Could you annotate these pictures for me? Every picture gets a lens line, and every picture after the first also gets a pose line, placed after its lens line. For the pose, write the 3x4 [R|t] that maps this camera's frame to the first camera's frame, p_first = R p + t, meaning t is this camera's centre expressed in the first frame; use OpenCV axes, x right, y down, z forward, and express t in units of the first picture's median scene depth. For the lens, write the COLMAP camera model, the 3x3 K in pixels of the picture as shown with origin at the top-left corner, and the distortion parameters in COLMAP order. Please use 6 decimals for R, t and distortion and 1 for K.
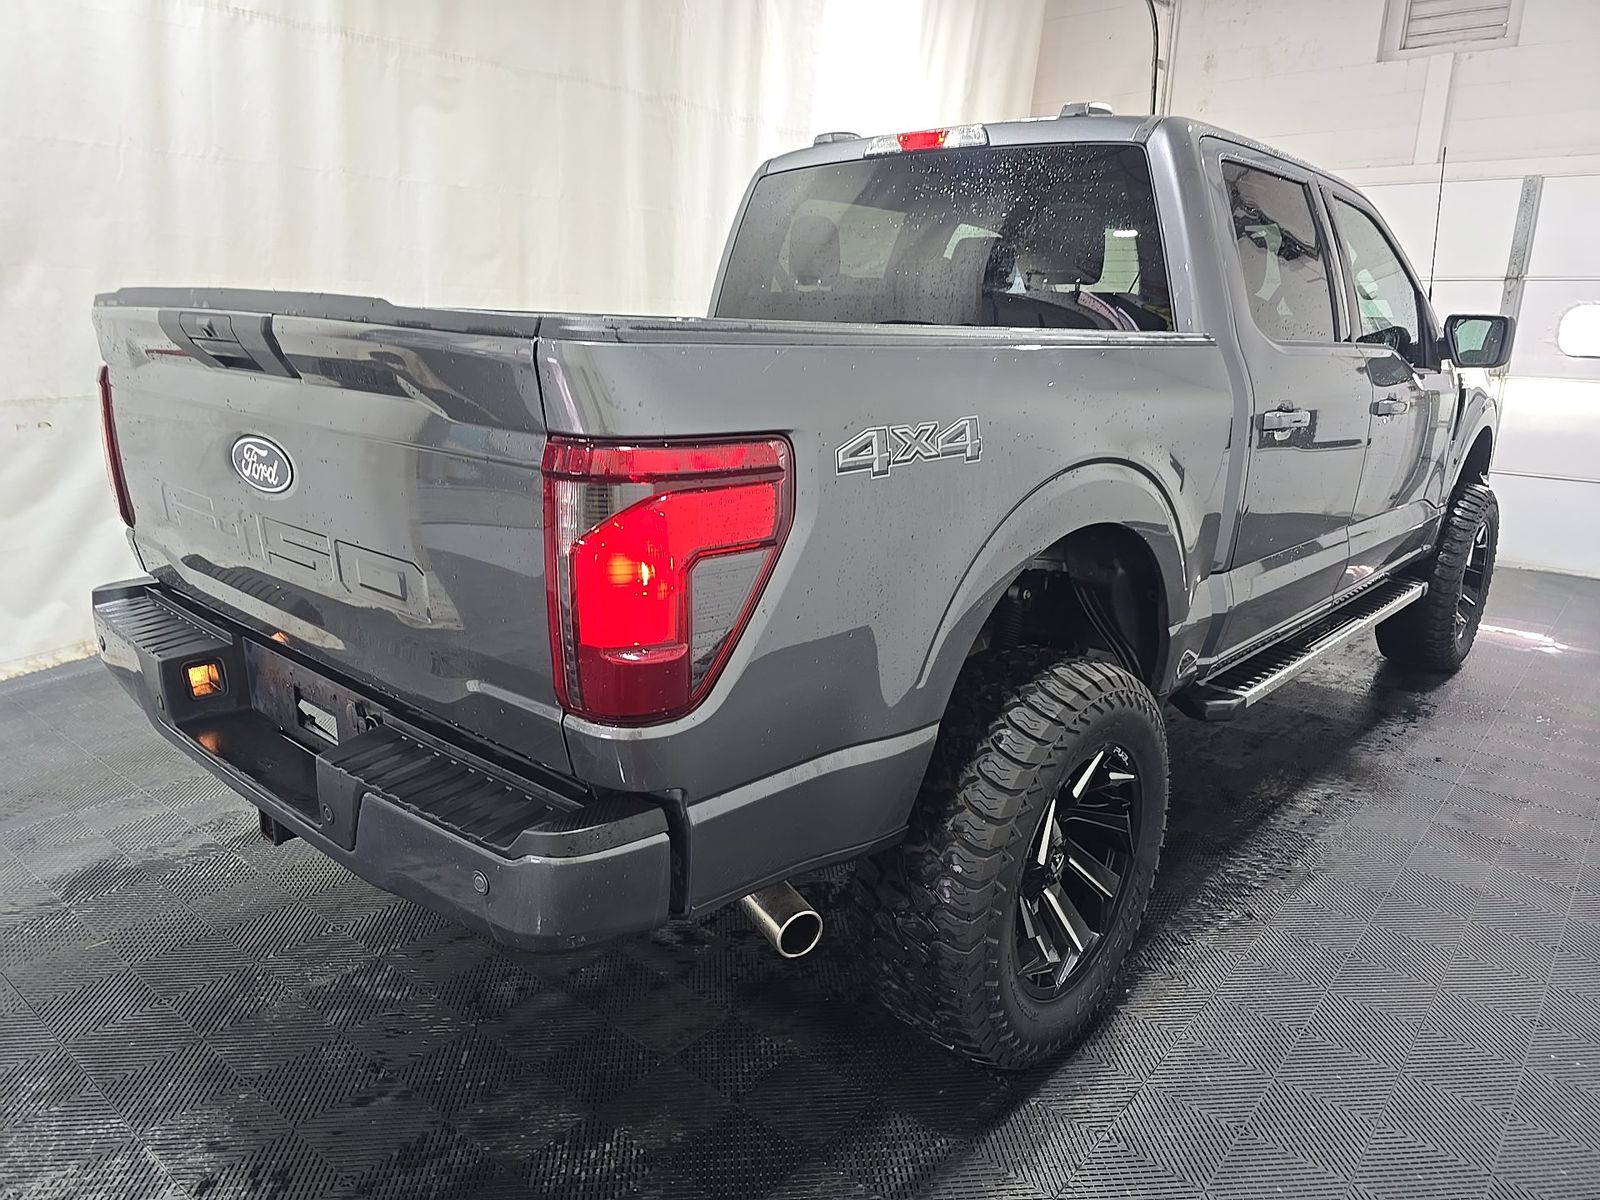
lens RADIAL K [[1077.5, 0, 821.3], [0, 1077.5, 595.9], [0, 0, 1]] dist [0.002846, -0.000442]
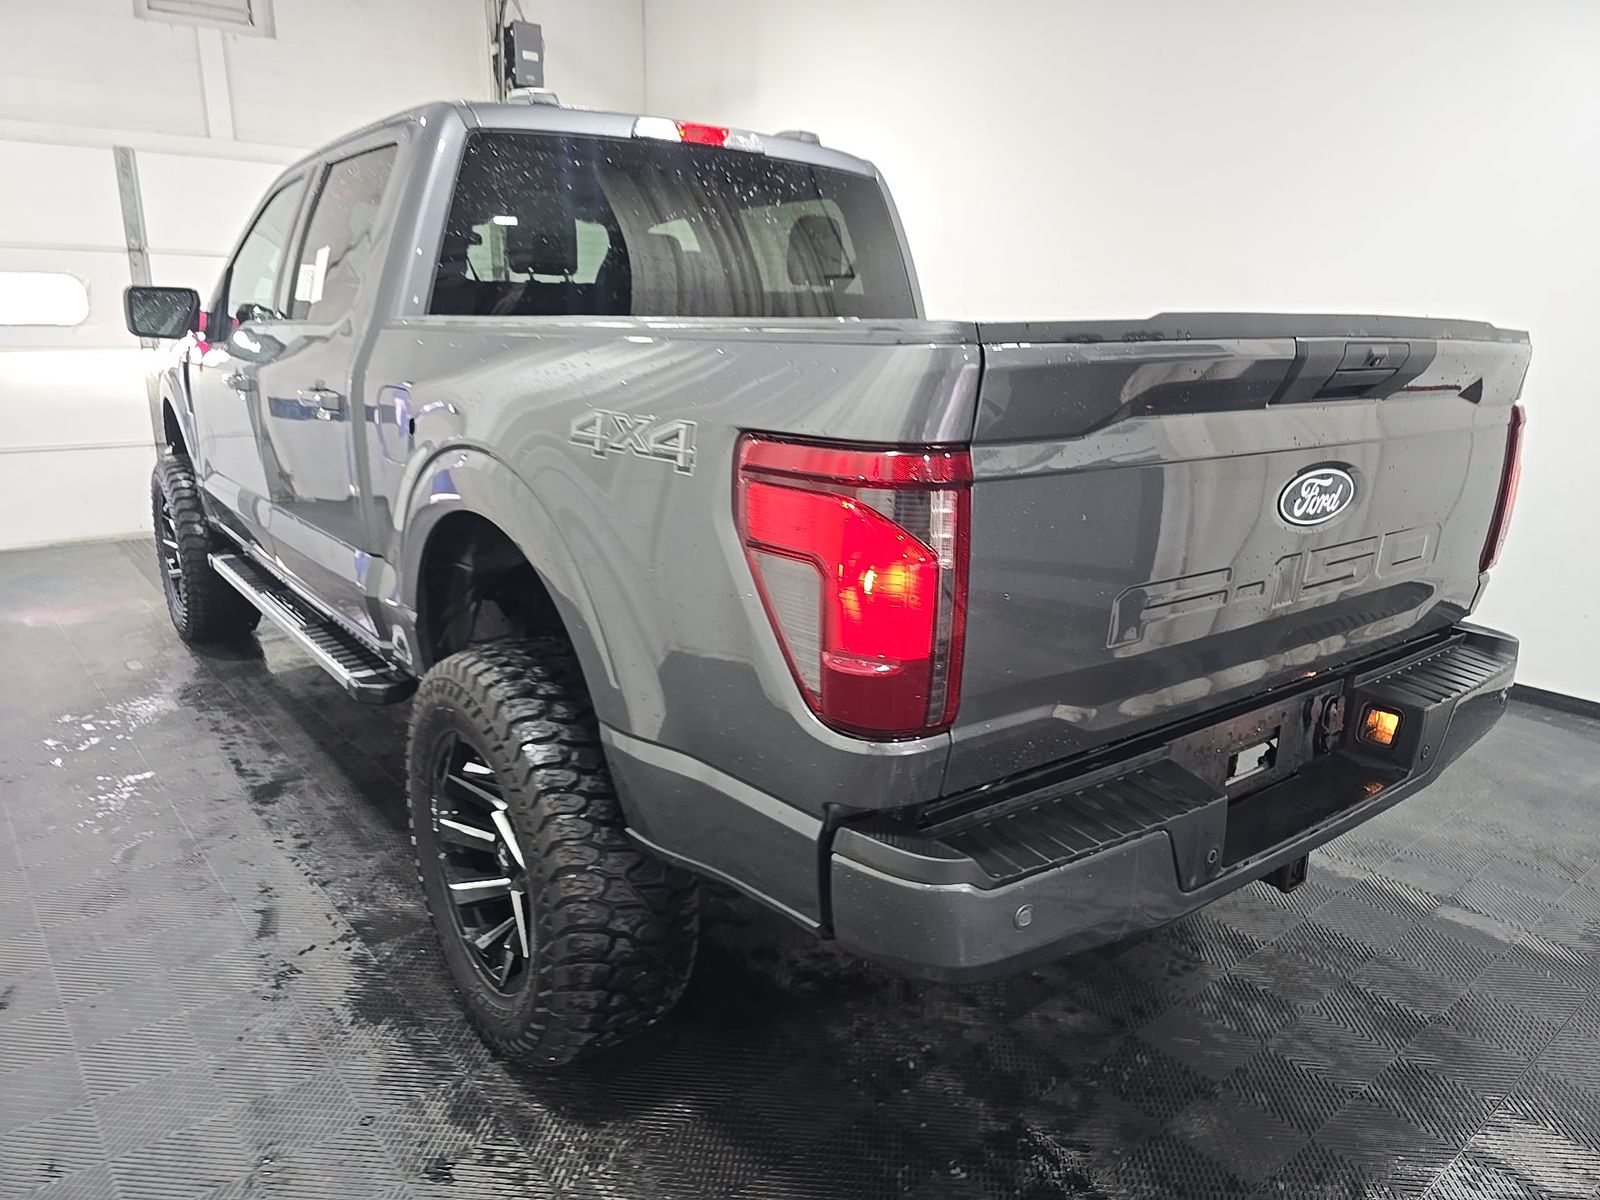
lens RADIAL K [[1077.5, 0, 821.3], [0, 1077.5, 595.9], [0, 0, 1]] dist [0.002846, -0.000442]
pose [[0.184019, -0.264345, 0.946709, -0.915389], [0.233163, 0.947406, 0.219218, -0.209802], [-0.954868, 0.180397, 0.235976, 0.728172]]
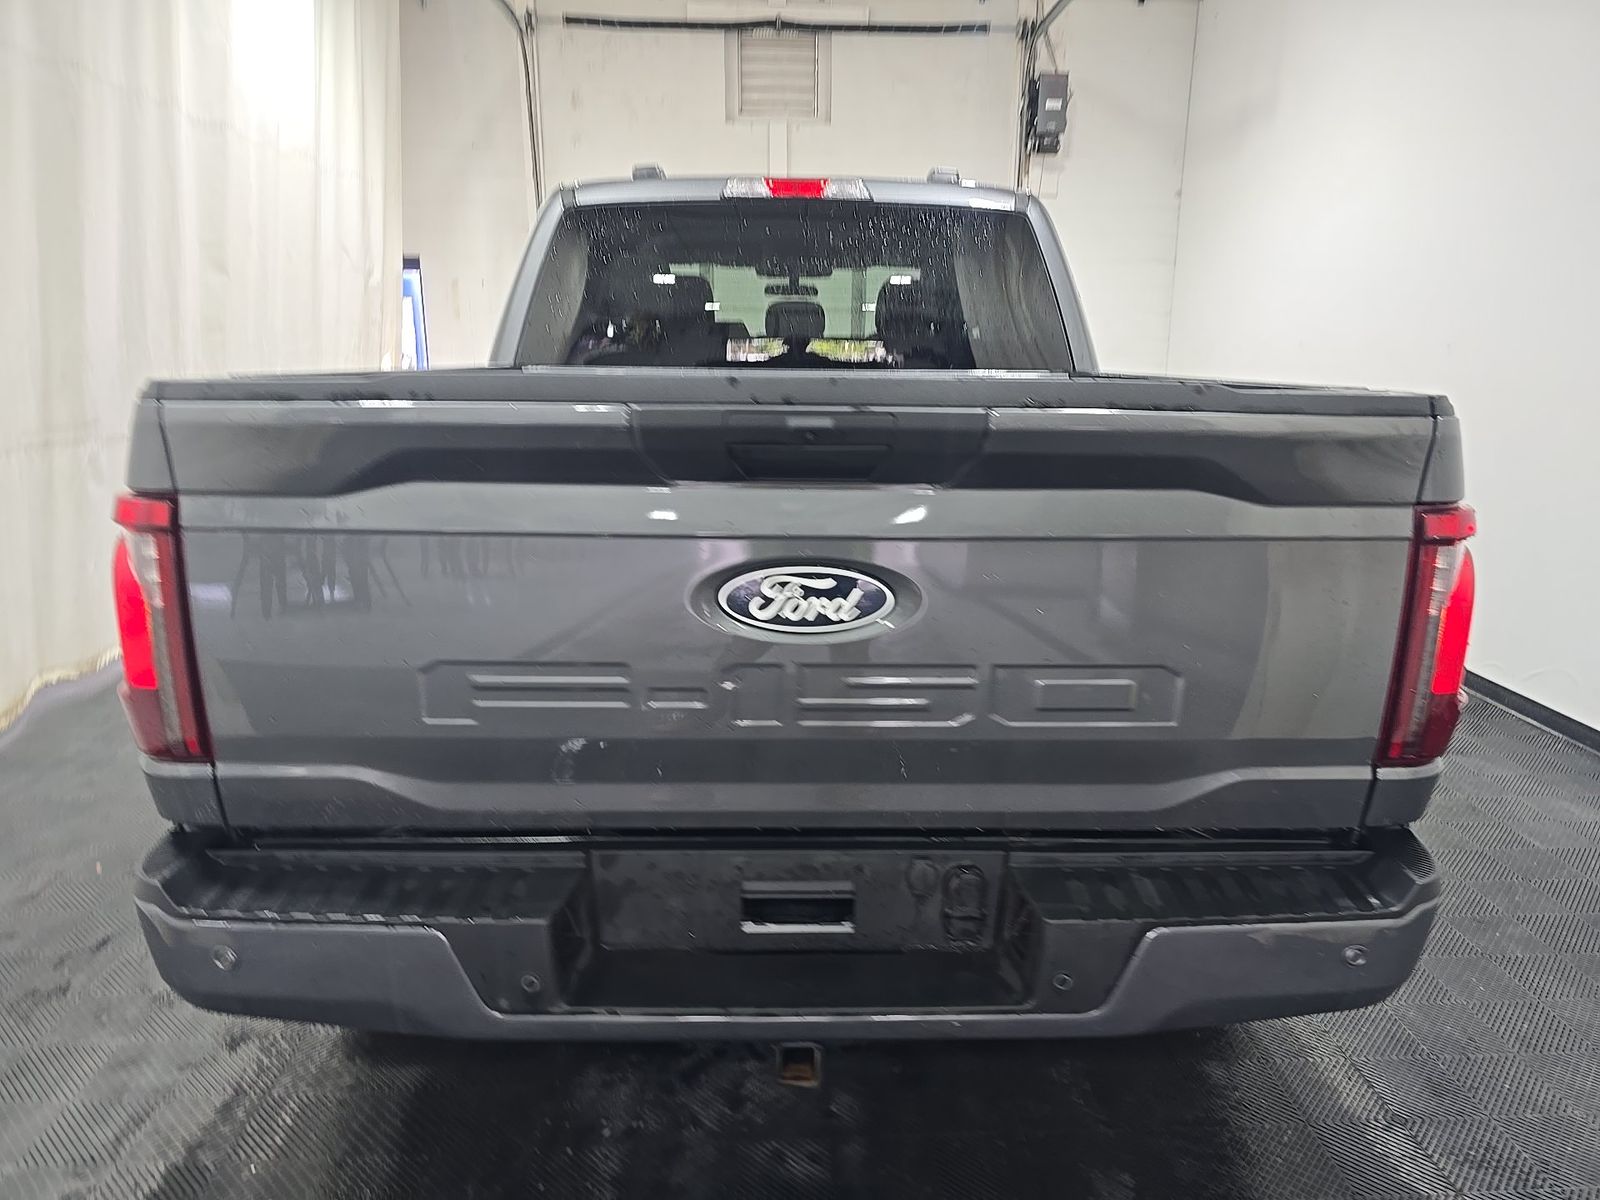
lens RADIAL K [[1059.5, 0, 821.4], [0, 1059.5, 605.0], [0, 0, 1]] dist [0.046473, -0.049880]
pose [[0.730934, -0.177126, 0.659061, -0.603669], [0.179789, 0.981594, 0.064412, -0.098537], [-0.658340, 0.071411, 0.749326, 0.263343]]
